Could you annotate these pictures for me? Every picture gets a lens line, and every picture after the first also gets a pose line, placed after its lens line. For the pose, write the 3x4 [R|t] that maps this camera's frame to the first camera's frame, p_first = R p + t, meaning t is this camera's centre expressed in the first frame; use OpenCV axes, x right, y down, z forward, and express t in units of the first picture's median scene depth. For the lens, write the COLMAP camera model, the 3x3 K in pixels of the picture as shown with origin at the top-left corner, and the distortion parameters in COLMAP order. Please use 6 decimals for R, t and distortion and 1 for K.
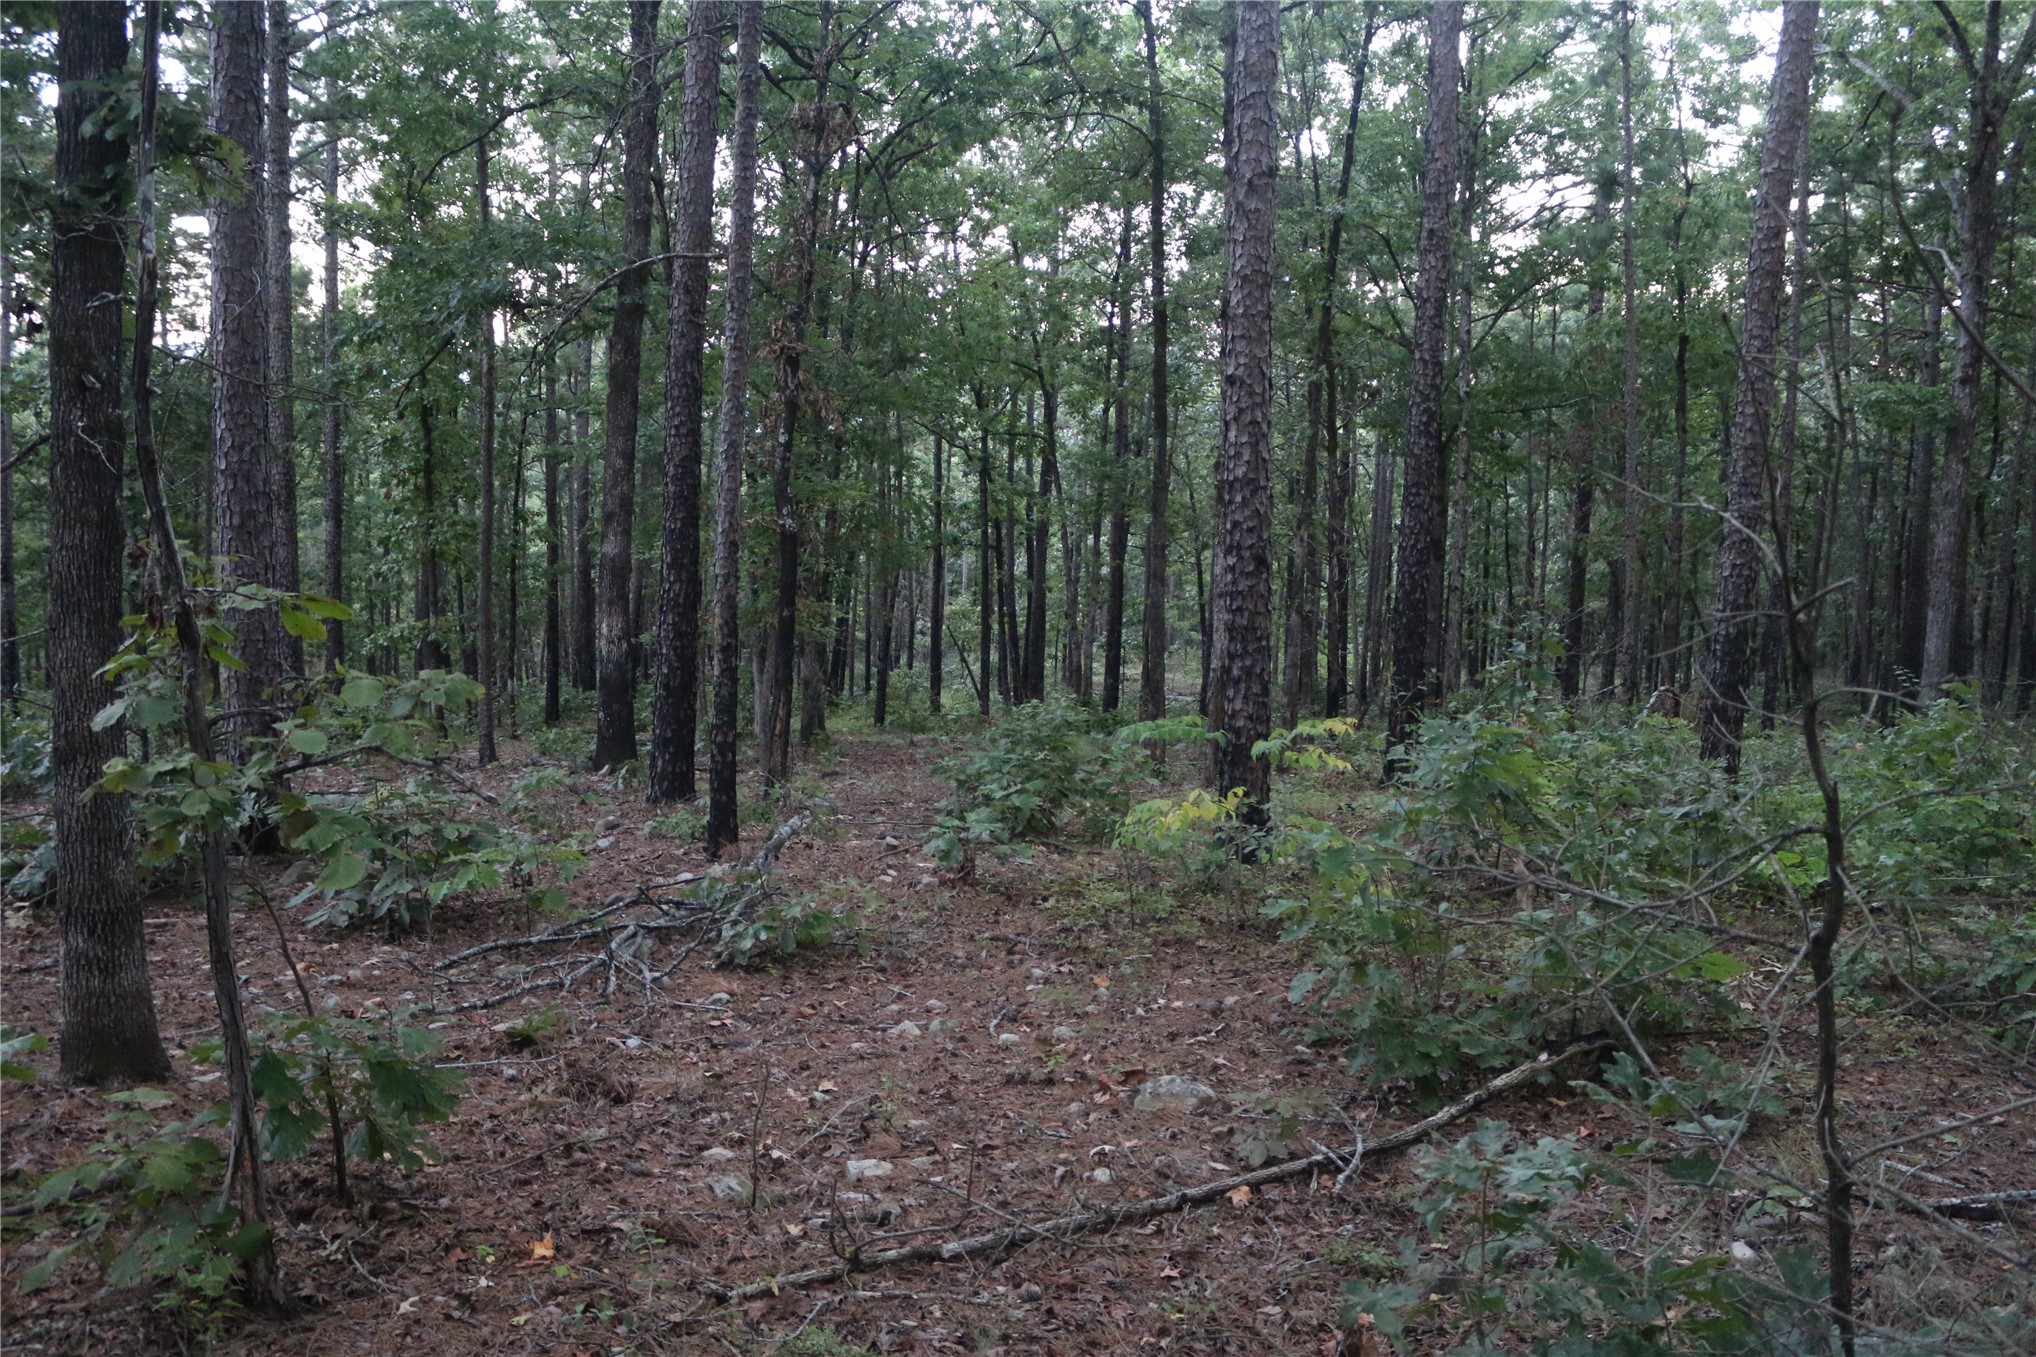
lens RADIAL K [[1681.7, 0, 1010.2], [0, 1681.7, 688.6], [0, 0, 1]] dist [-0.157132, 0.145202]
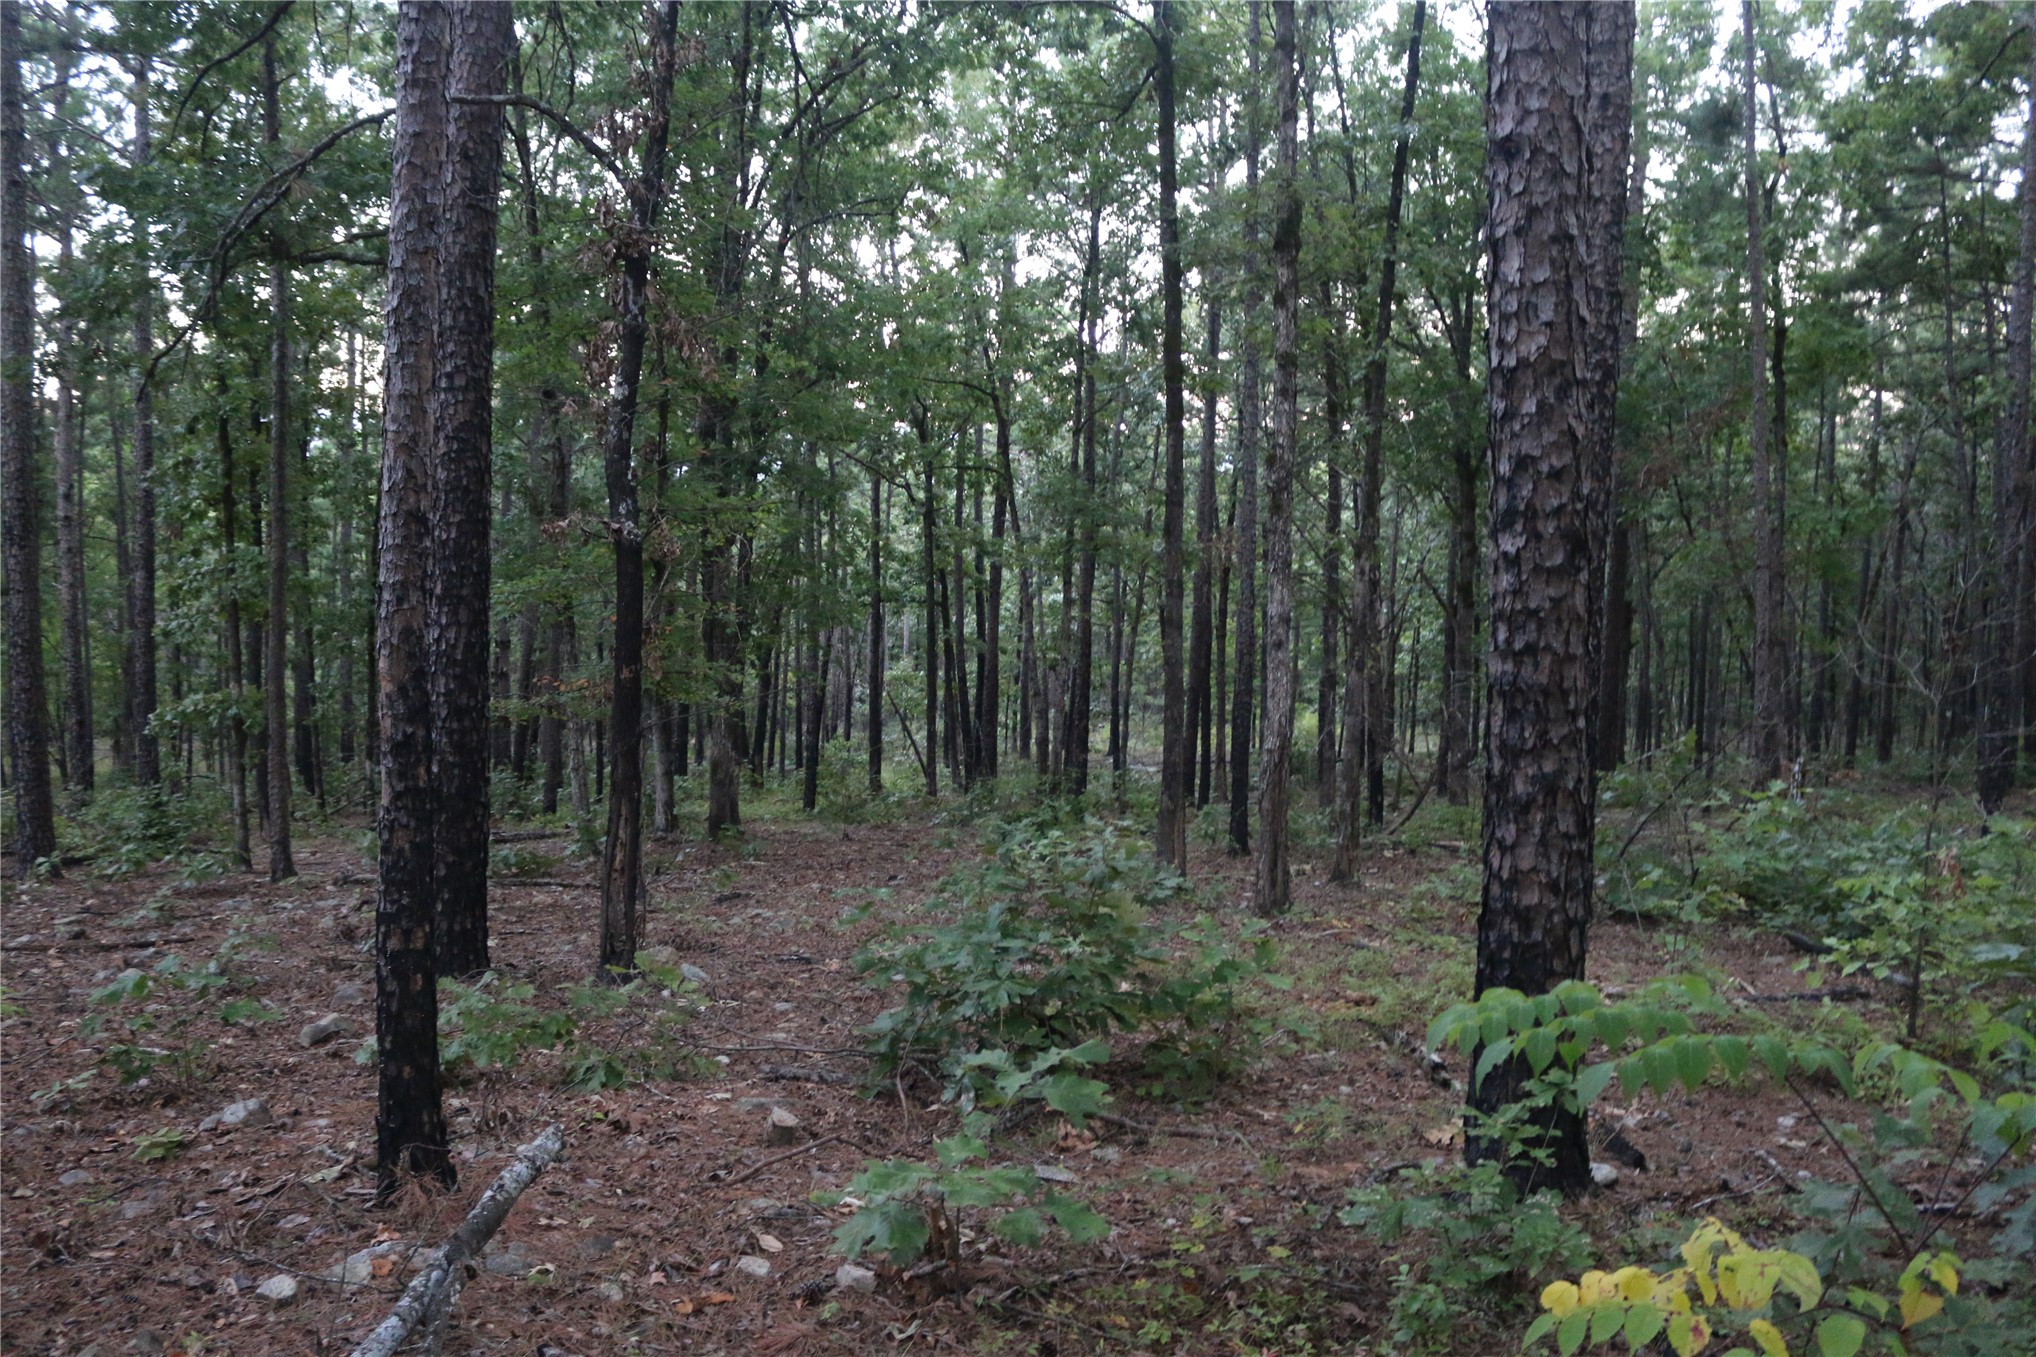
lens RADIAL K [[1681.7, 0, 1010.2], [0, 1681.7, 688.6], [0, 0, 1]] dist [-0.157132, 0.145202]
pose [[0.999327, -0.009941, 0.035318, -0.004736], [0.011305, 0.999189, -0.038655, -0.004811], [-0.034905, 0.039028, 0.998628, 0.127258]]
